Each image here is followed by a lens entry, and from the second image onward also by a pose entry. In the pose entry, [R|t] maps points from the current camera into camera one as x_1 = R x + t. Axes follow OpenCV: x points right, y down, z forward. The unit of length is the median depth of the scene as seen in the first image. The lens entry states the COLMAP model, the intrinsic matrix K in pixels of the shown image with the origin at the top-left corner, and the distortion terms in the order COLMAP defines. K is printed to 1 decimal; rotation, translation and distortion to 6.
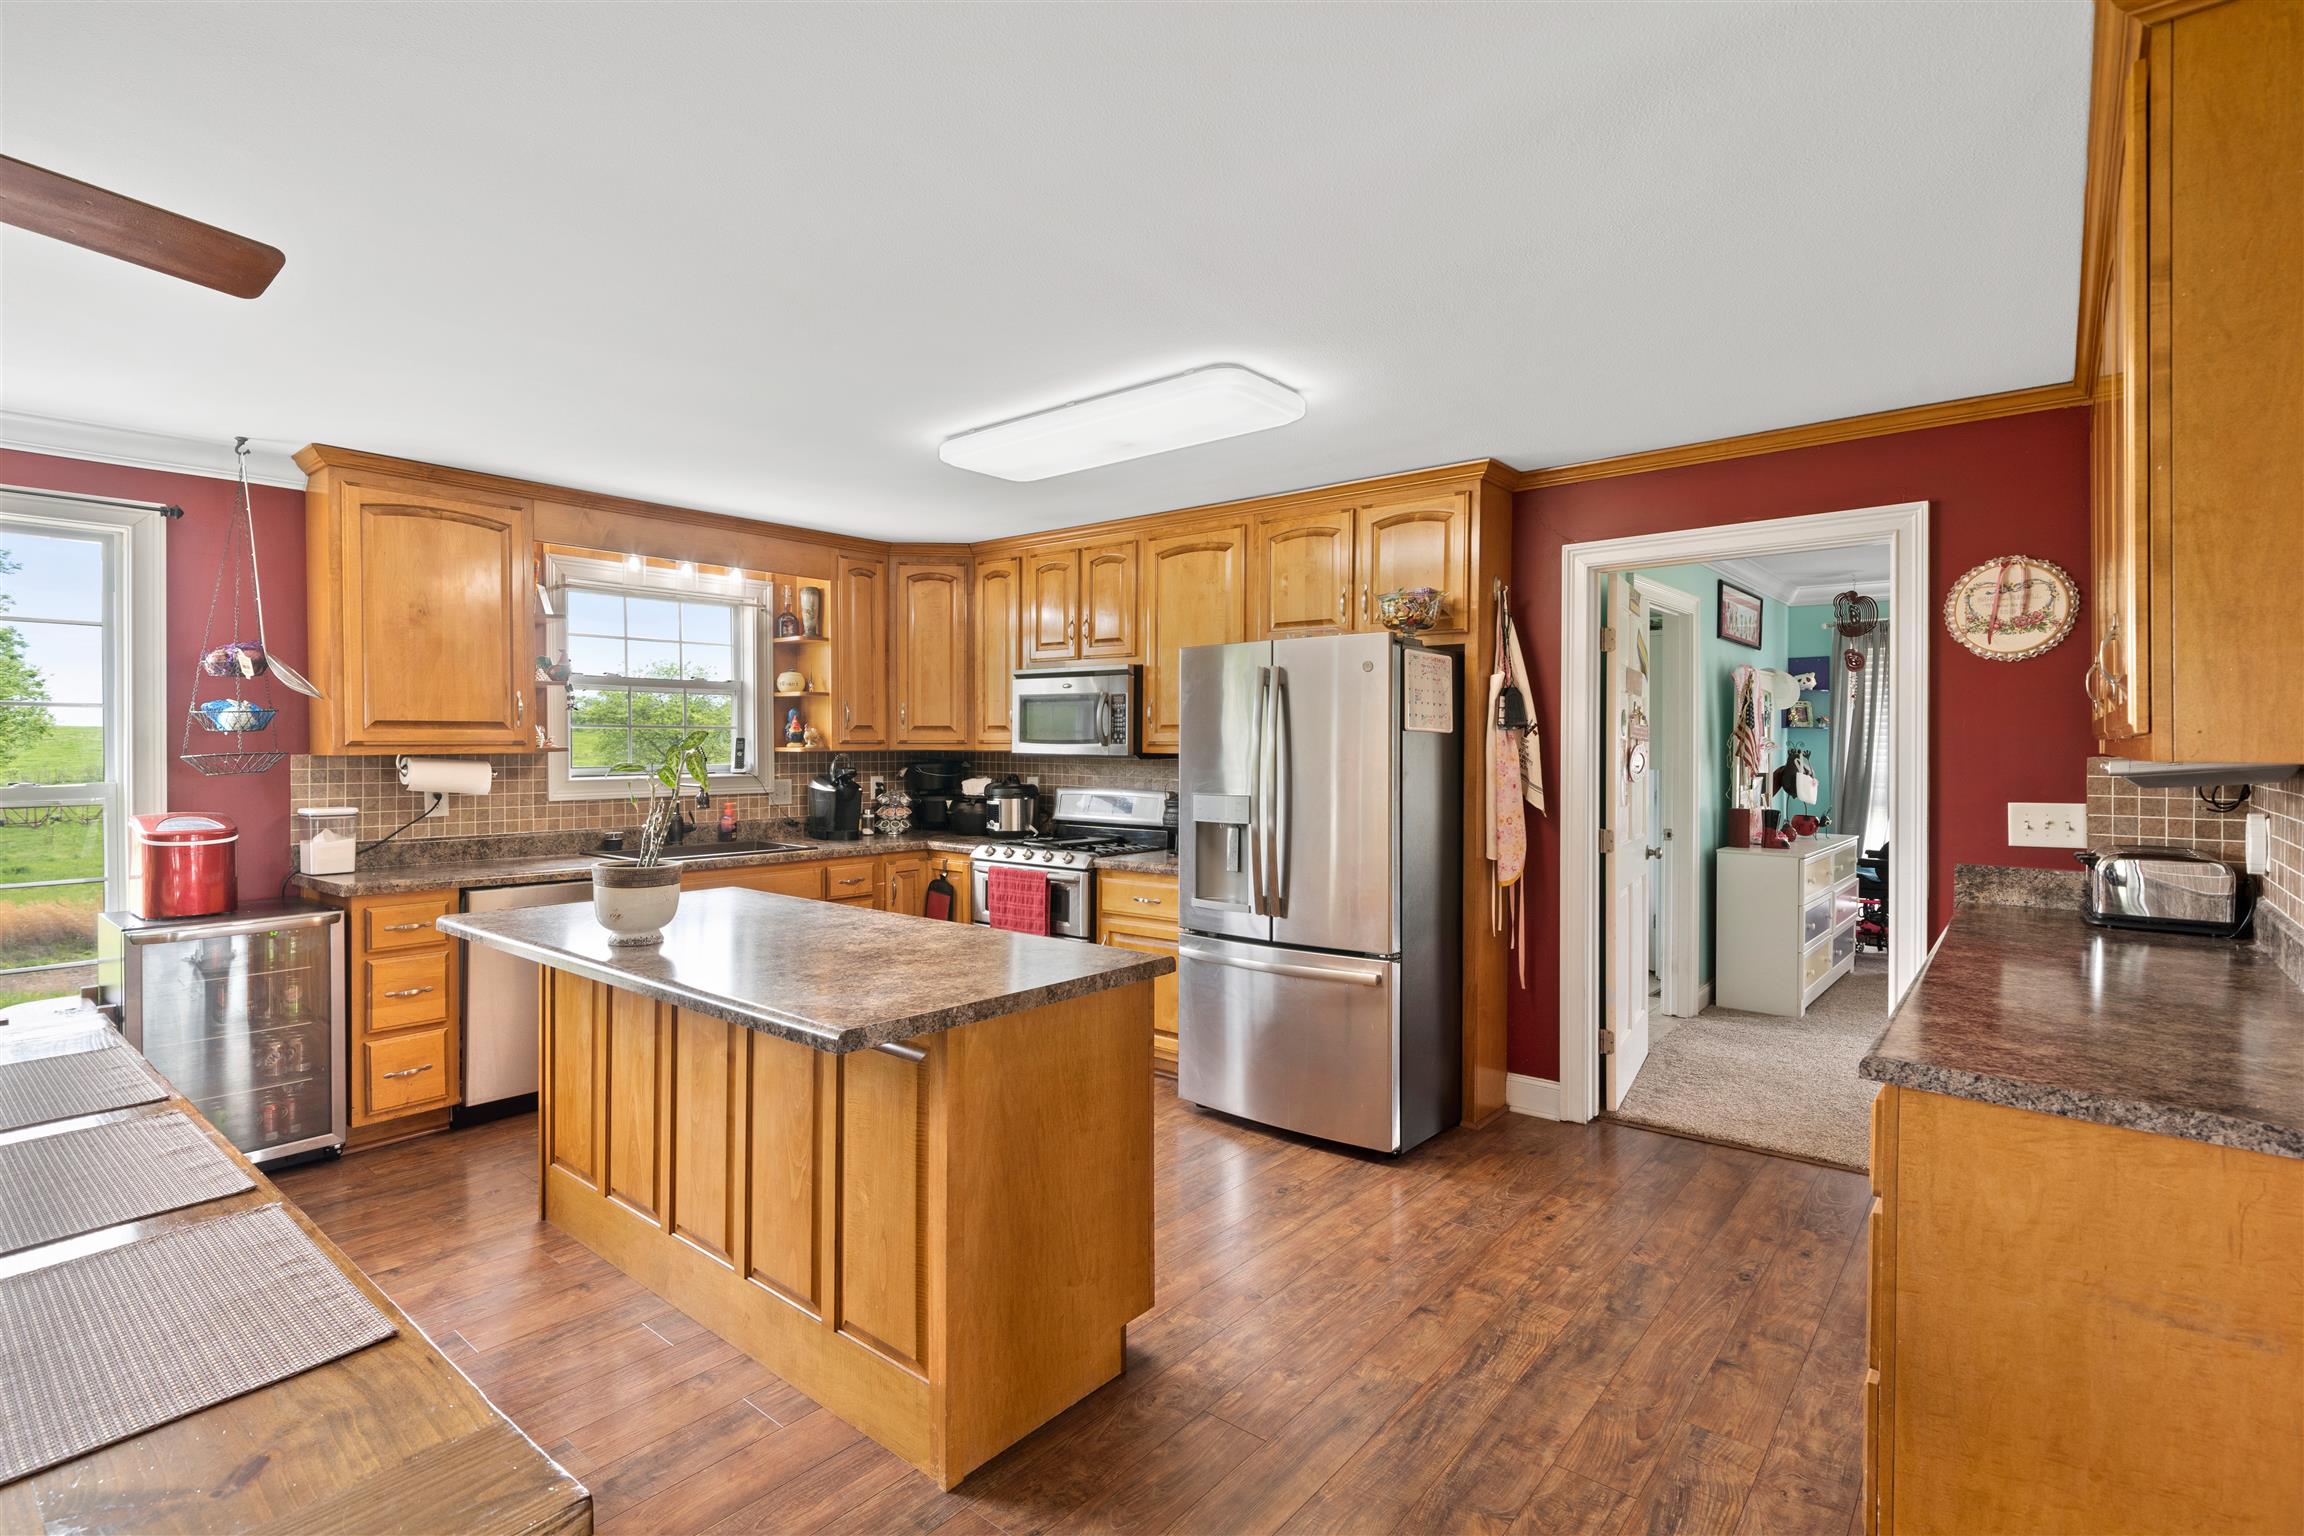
lens RADIAL K [[1098.9, 0, 1144.0], [0, 1098.9, 747.1], [0, 0, 1]] dist [-0.003225, 0.000073]
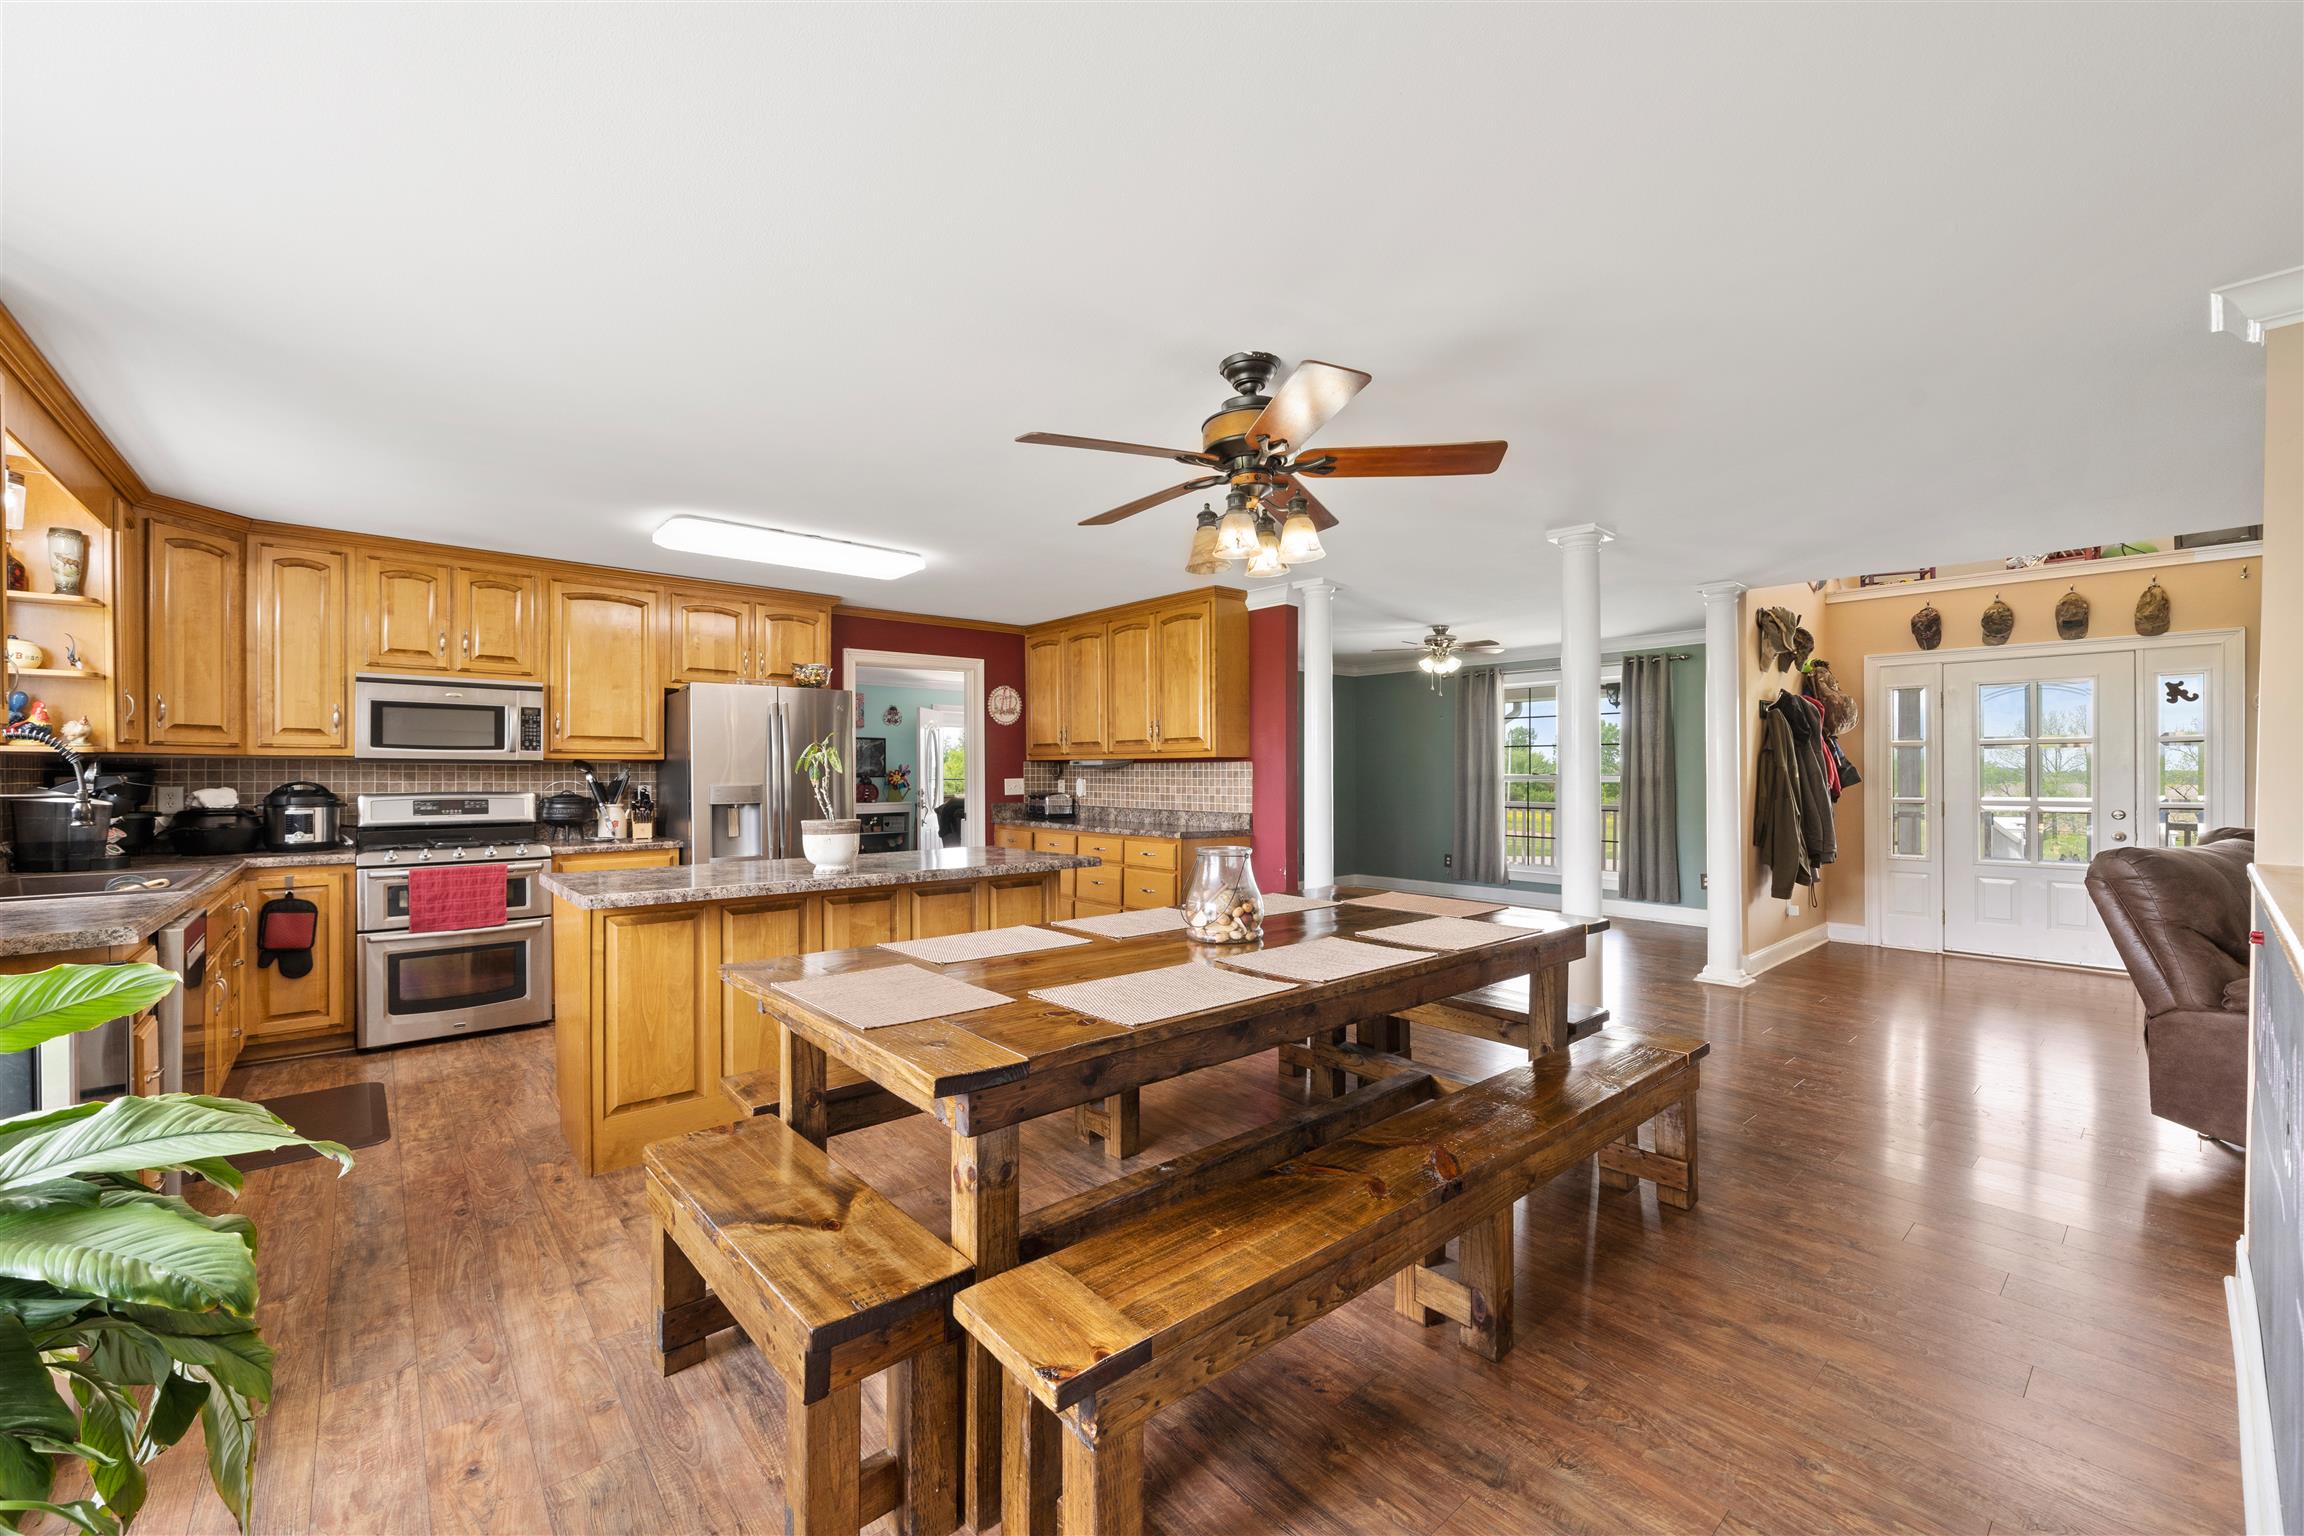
lens RADIAL K [[901.1, 0, 1142.7], [0, 901.1, 778.4], [0, 0, 1]] dist [-0.003307, -0.000581]
pose [[0.168181, -0.009280, 0.985712, -0.802318], [0.004008, 0.999954, 0.008730, 0.019556], [-0.985748, 0.002482, 0.168211, 0.194324]]
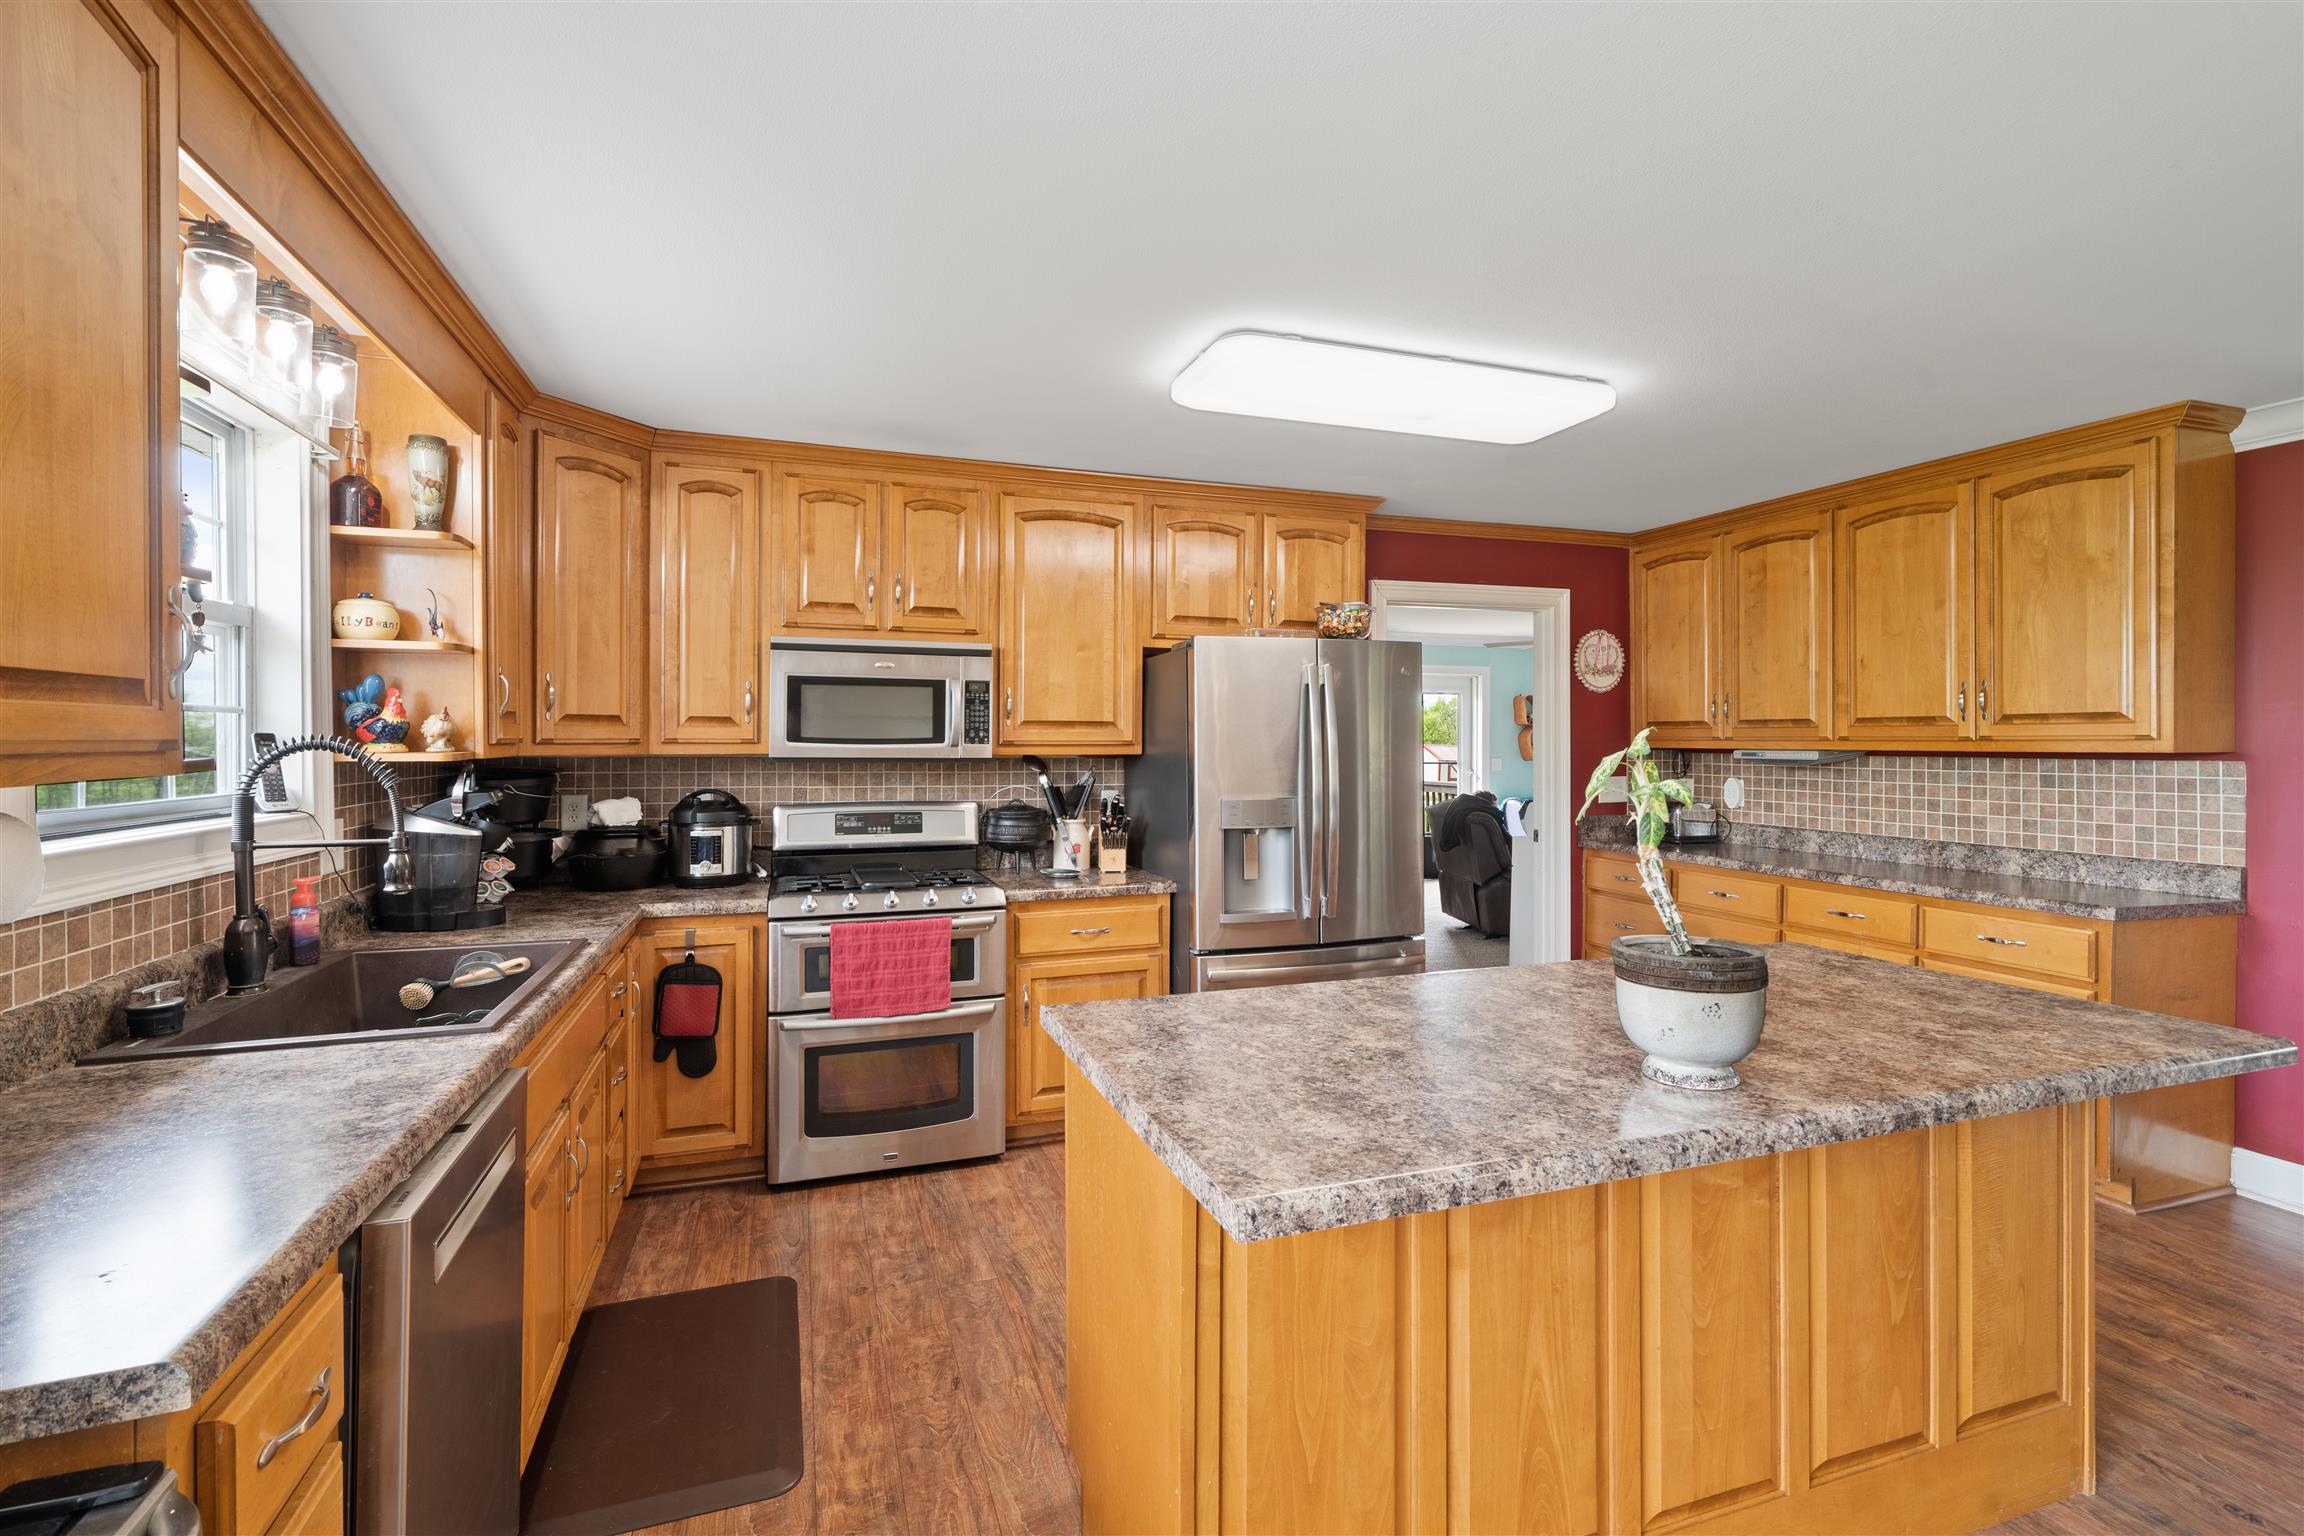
lens RADIAL K [[1023.7, 0, 1148.7], [0, 1023.7, 743.9], [0, 0, 1]] dist [0.000168, 0.000172]
pose [[0.521043, -0.003121, 0.853525, -0.553761], [0.002949, 0.999994, 0.001856, -0.003886], [-0.853525, 0.001550, 0.521049, 0.484145]]
